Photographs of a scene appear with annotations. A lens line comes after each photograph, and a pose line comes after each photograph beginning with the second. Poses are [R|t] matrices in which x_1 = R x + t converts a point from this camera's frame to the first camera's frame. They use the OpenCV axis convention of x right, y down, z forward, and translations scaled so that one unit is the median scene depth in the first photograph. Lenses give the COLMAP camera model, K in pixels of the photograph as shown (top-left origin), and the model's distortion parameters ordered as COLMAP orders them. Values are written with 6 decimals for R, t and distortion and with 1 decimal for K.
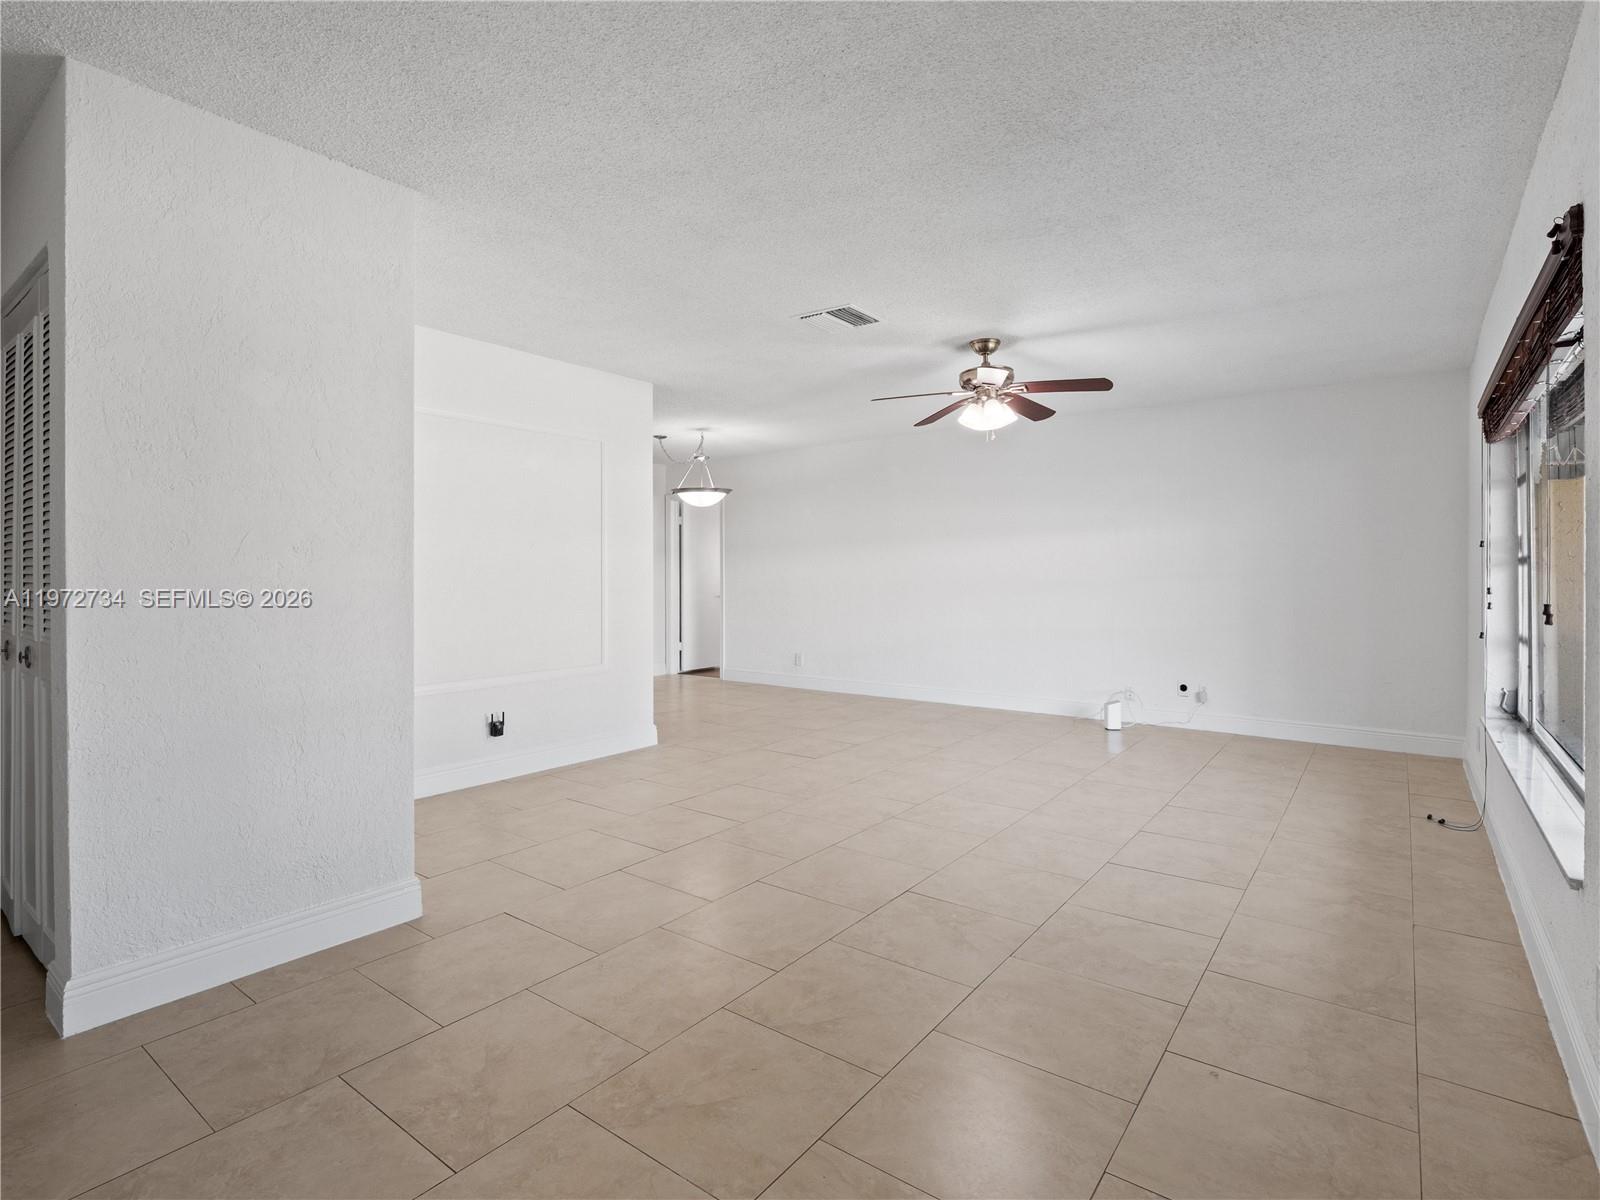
lens RADIAL K [[791.7, 0, 788.3], [0, 791.7, 591.9], [0, 0, 1]] dist [-0.006982, -0.001660]
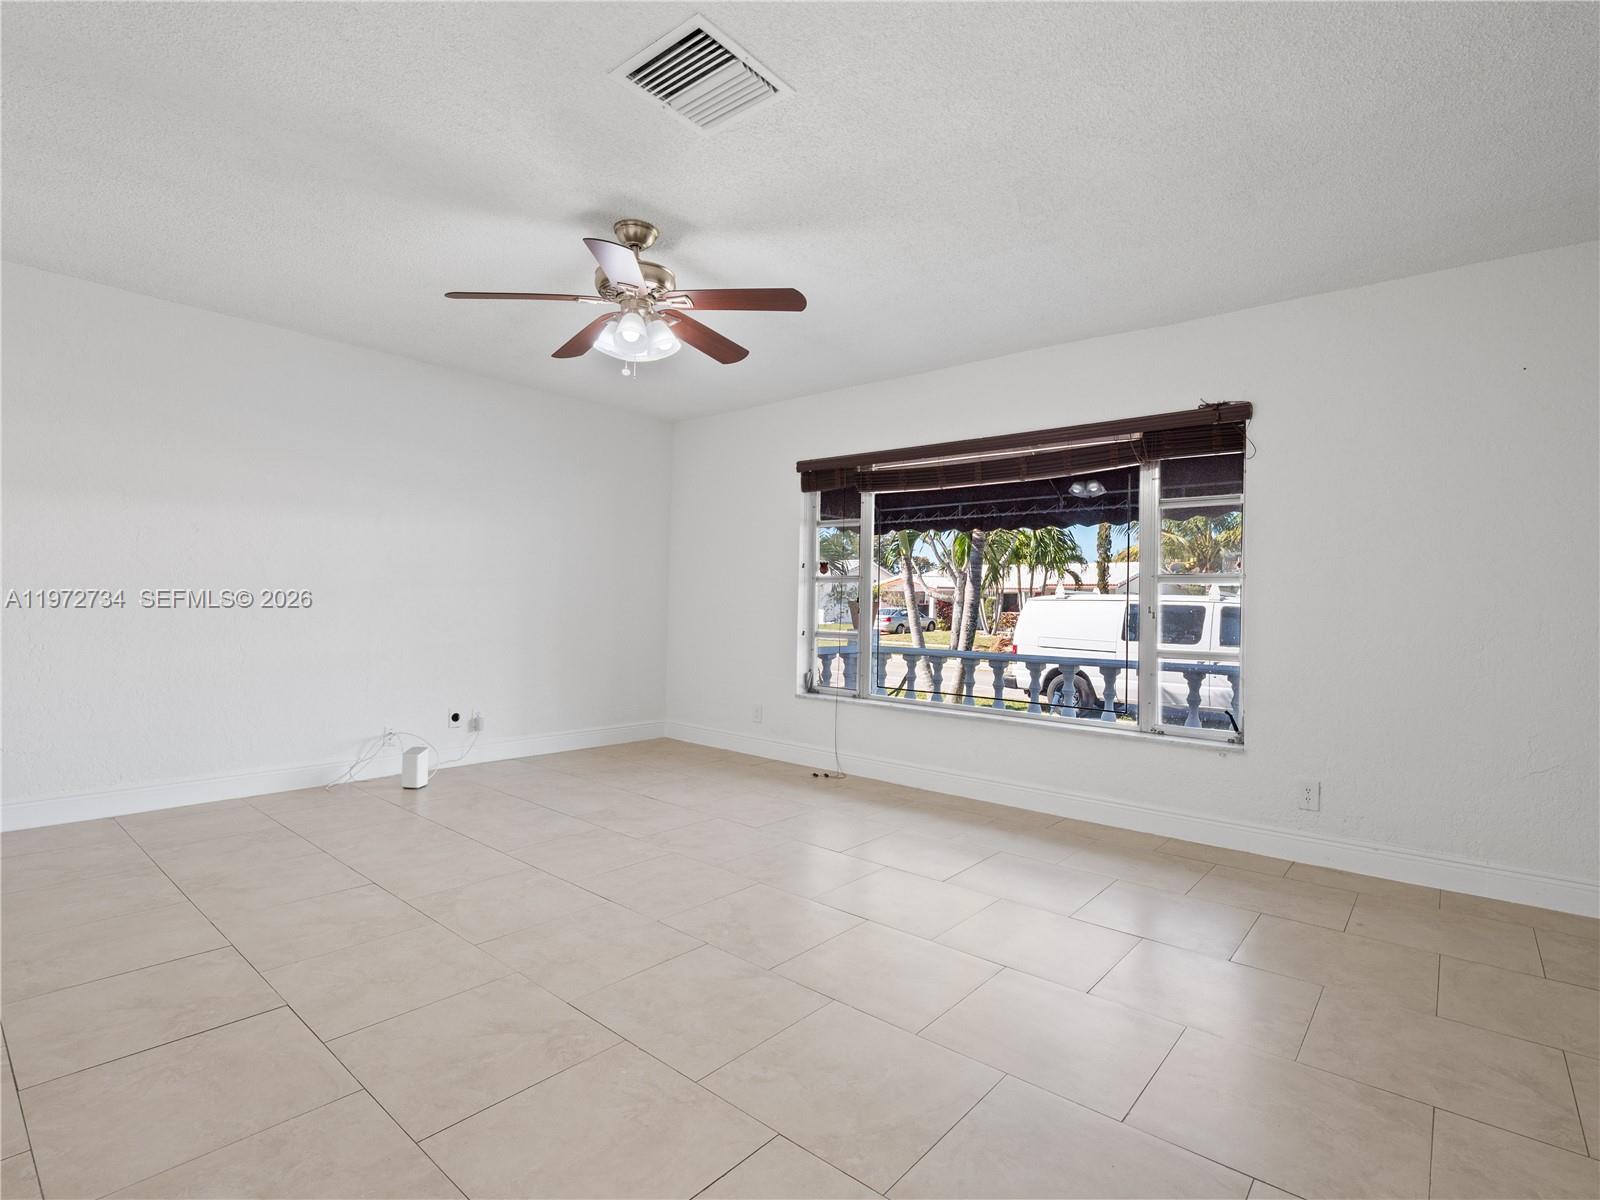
lens RADIAL K [[791.7, 0, 787.9], [0, 791.7, 603.8], [0, 0, 1]] dist [-0.006982, -0.001660]
pose [[0.058730, -0.000034, 0.998274, -0.473637], [-0.000405, 1.000000, 0.000058, 0.004290], [-0.998274, -0.000407, 0.058730, 0.942045]]
